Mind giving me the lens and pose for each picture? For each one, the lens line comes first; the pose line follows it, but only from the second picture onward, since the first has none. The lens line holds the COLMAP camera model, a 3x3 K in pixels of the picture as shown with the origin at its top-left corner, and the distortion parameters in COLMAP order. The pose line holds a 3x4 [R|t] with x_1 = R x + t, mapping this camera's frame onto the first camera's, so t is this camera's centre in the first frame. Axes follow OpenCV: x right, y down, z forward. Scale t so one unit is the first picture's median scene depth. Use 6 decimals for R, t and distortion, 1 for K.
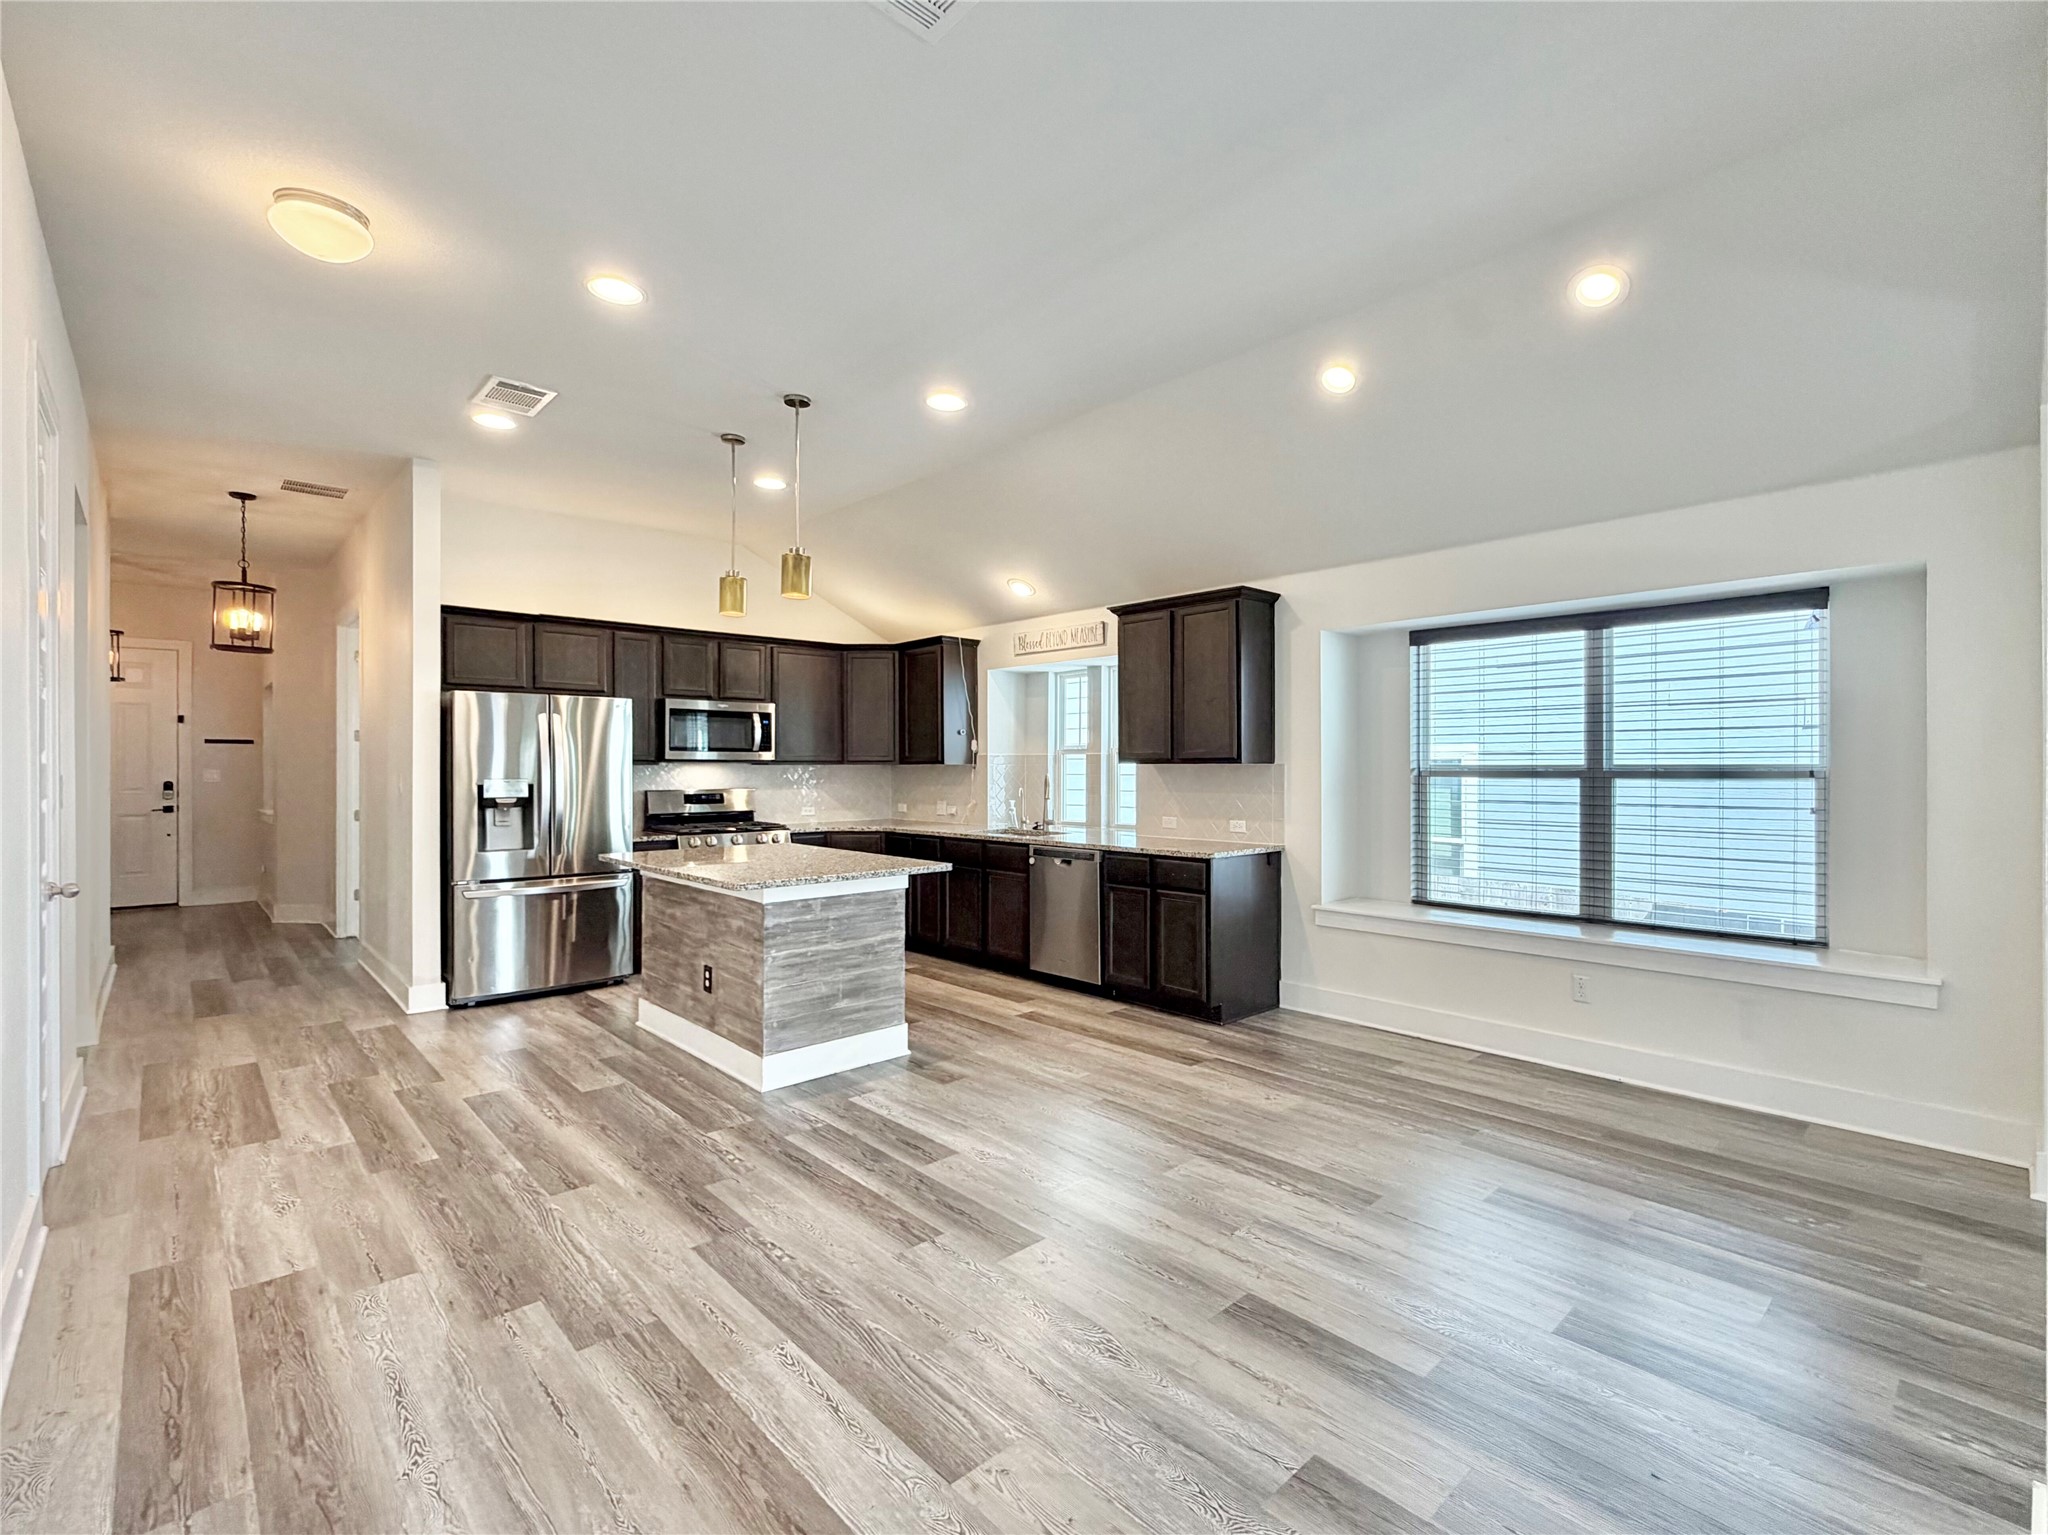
lens RADIAL K [[886.7, 0, 1129.3], [0, 886.7, 772.4], [0, 0, 1]] dist [0.000470, 0.000406]
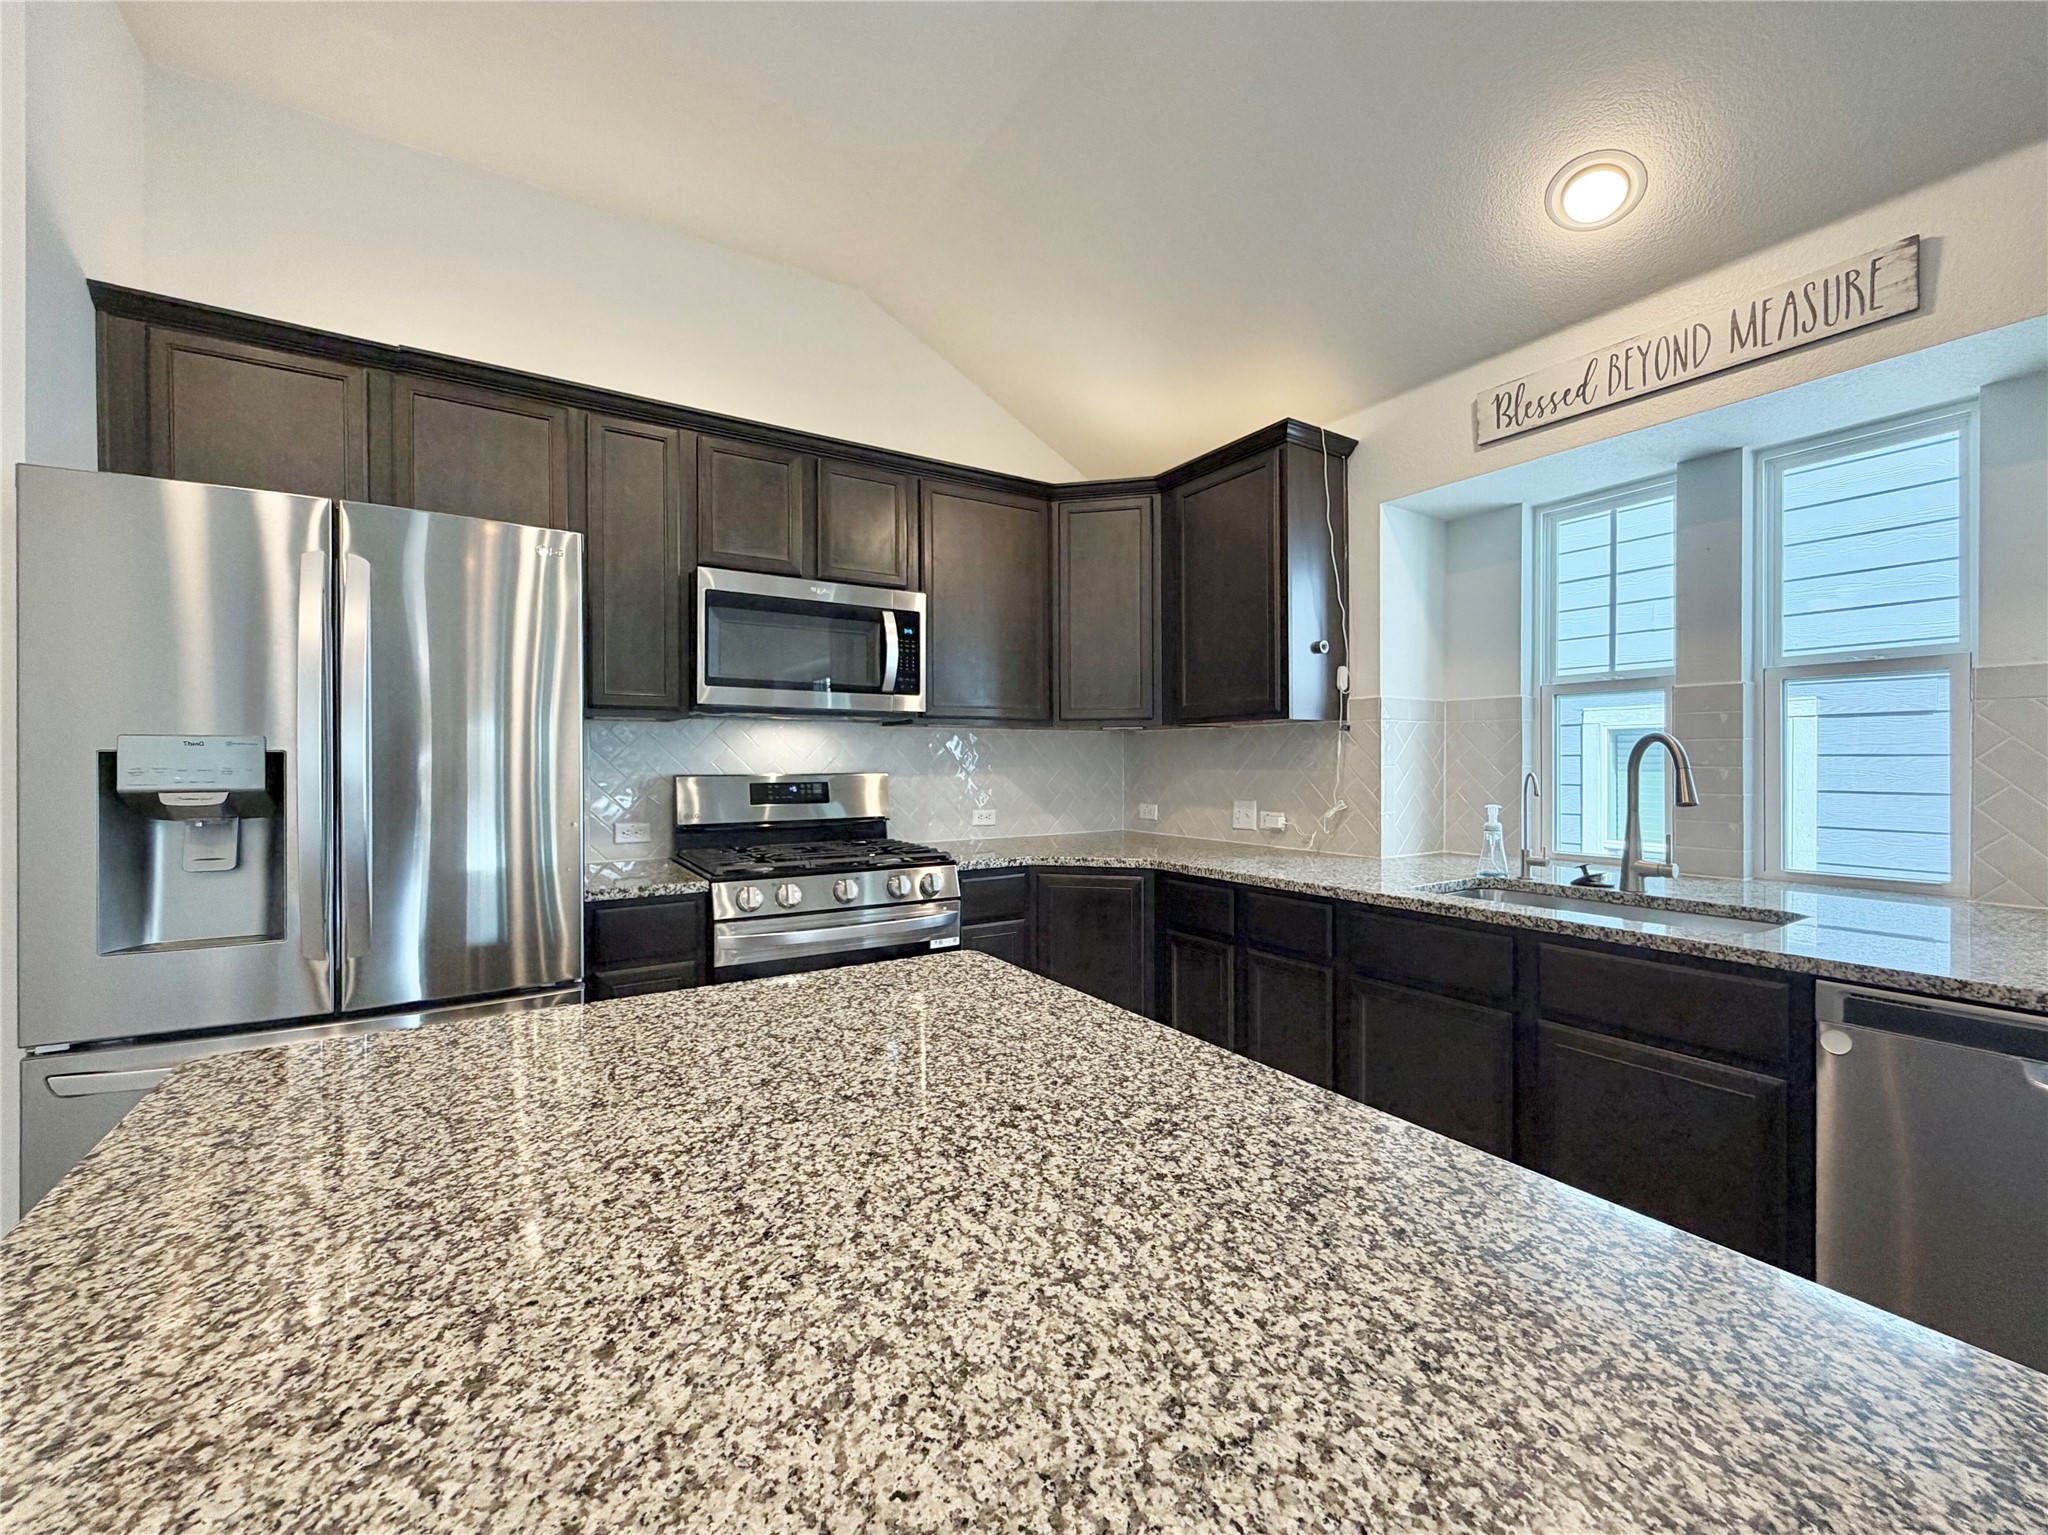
lens RADIAL K [[824.9, 0, 1020.2], [0, 824.9, 764.0], [0, 0, 1]] dist [0.002031, 0.000037]
pose [[0.967002, 0.000227, -0.254769, -0.391590], [0.000151, 0.999999, 0.001464, 0.021124], [0.254769, -0.001454, 0.967001, 0.962032]]
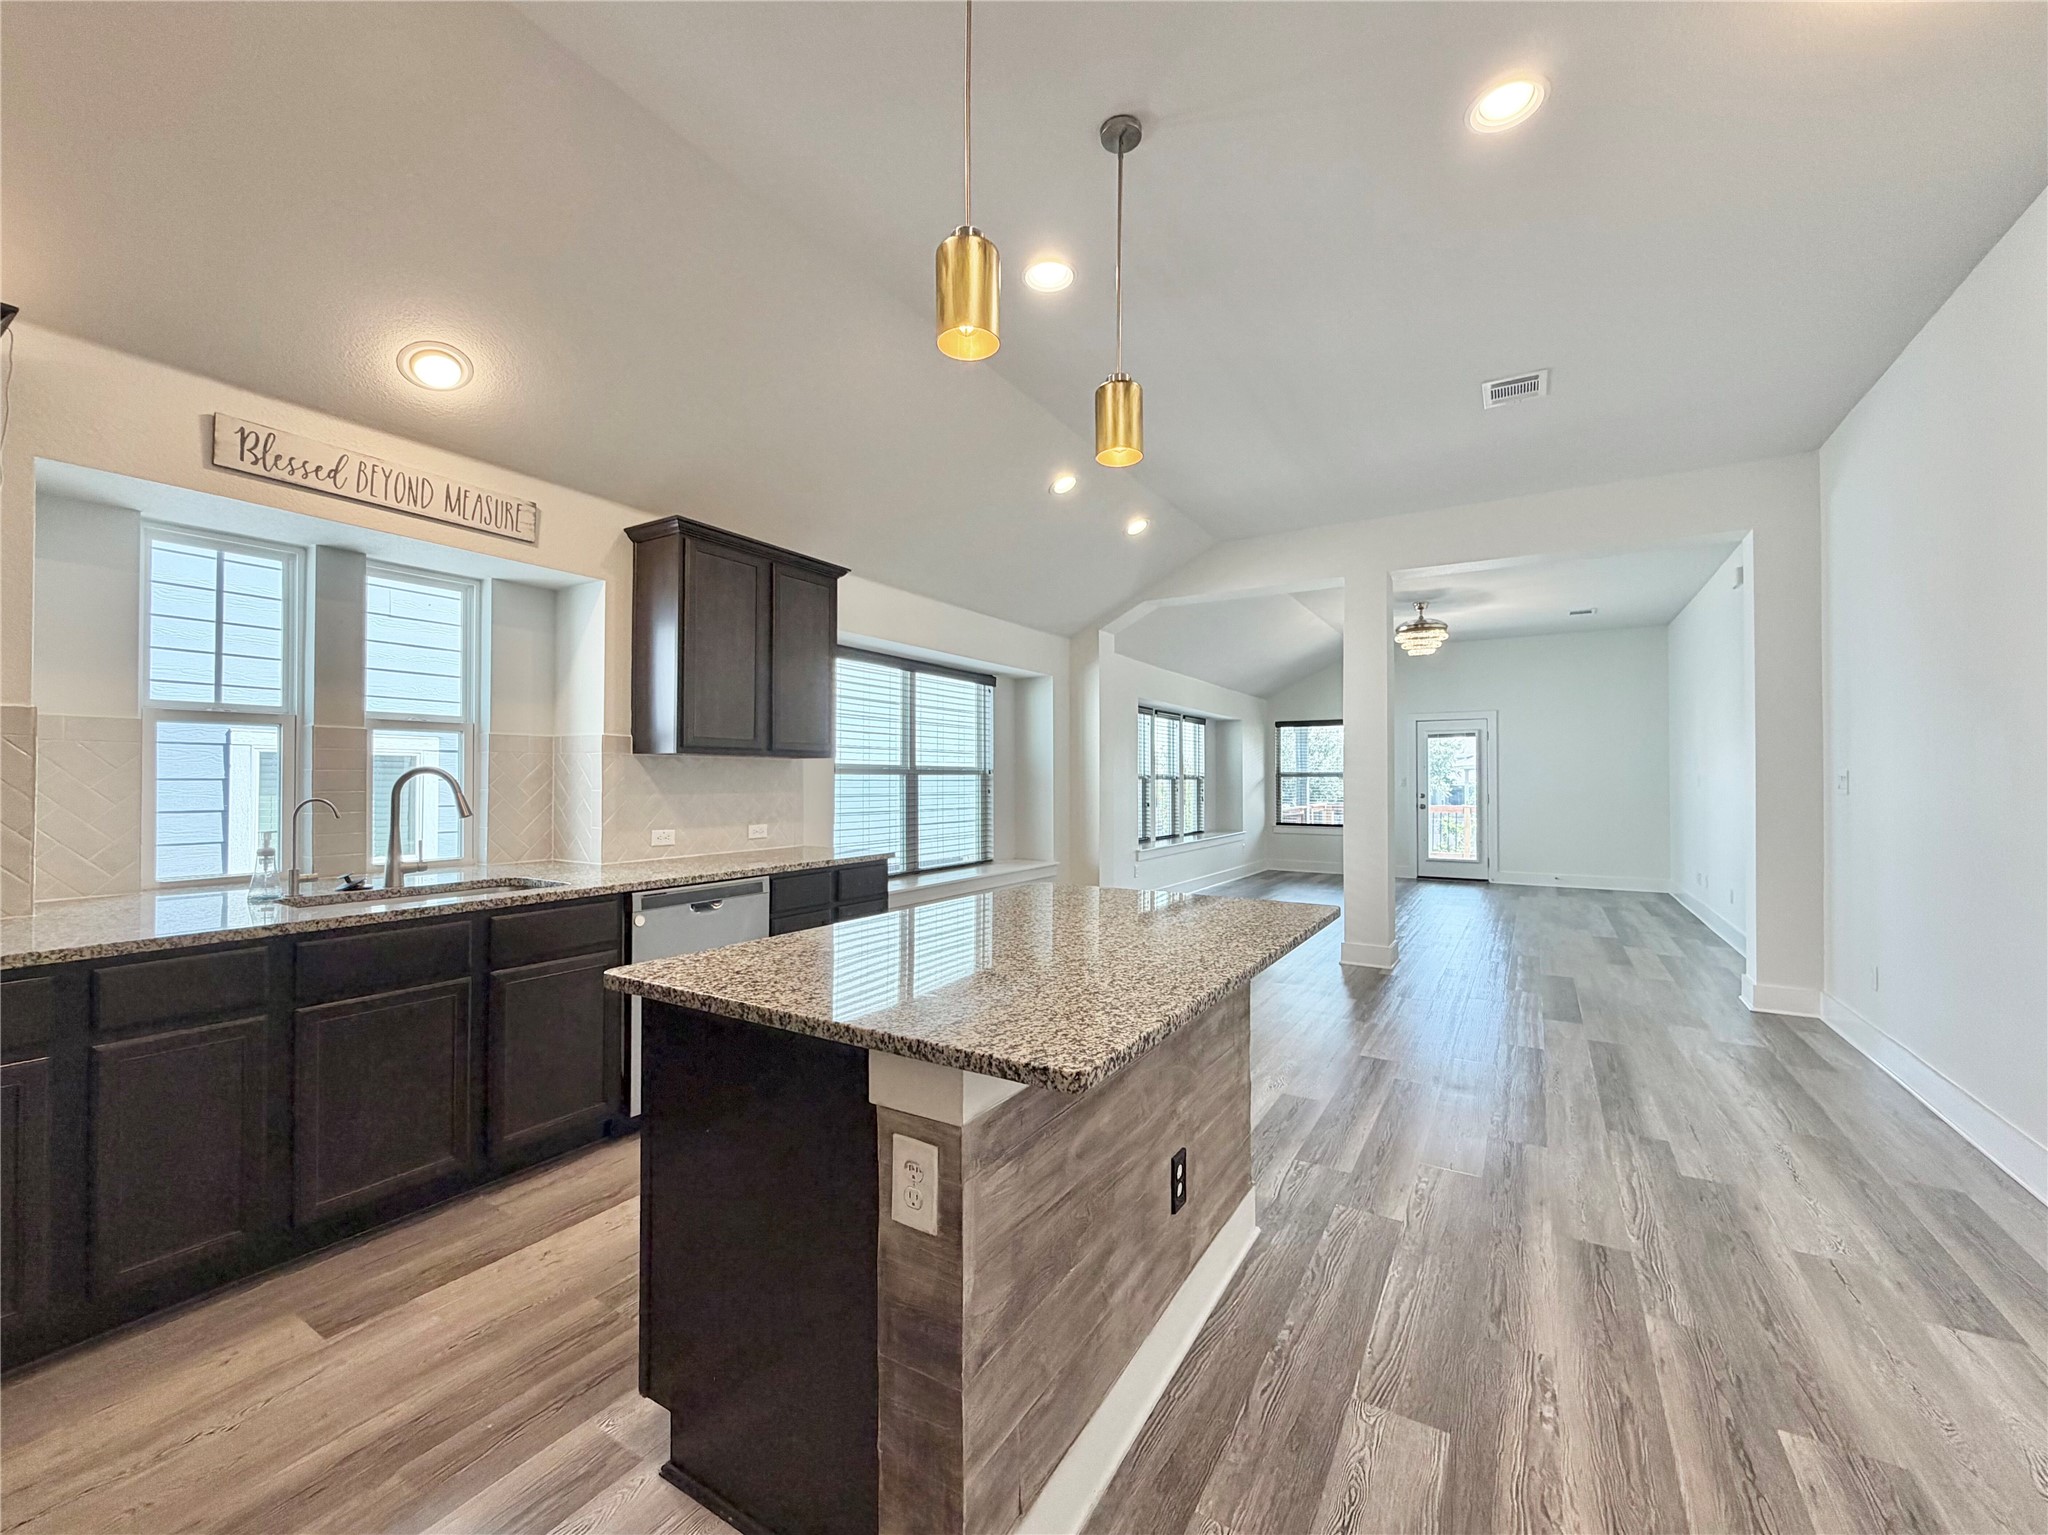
lens RADIAL K [[824.9, 0, 1009.6], [0, 824.9, 768.8], [0, 0, 1]] dist [0.002031, 0.000037]
pose [[-0.176843, 0.012229, 0.984163, -0.918988], [0.004888, 0.999921, -0.011547, 0.014702], [-0.984227, 0.002768, -0.176889, 1.189963]]
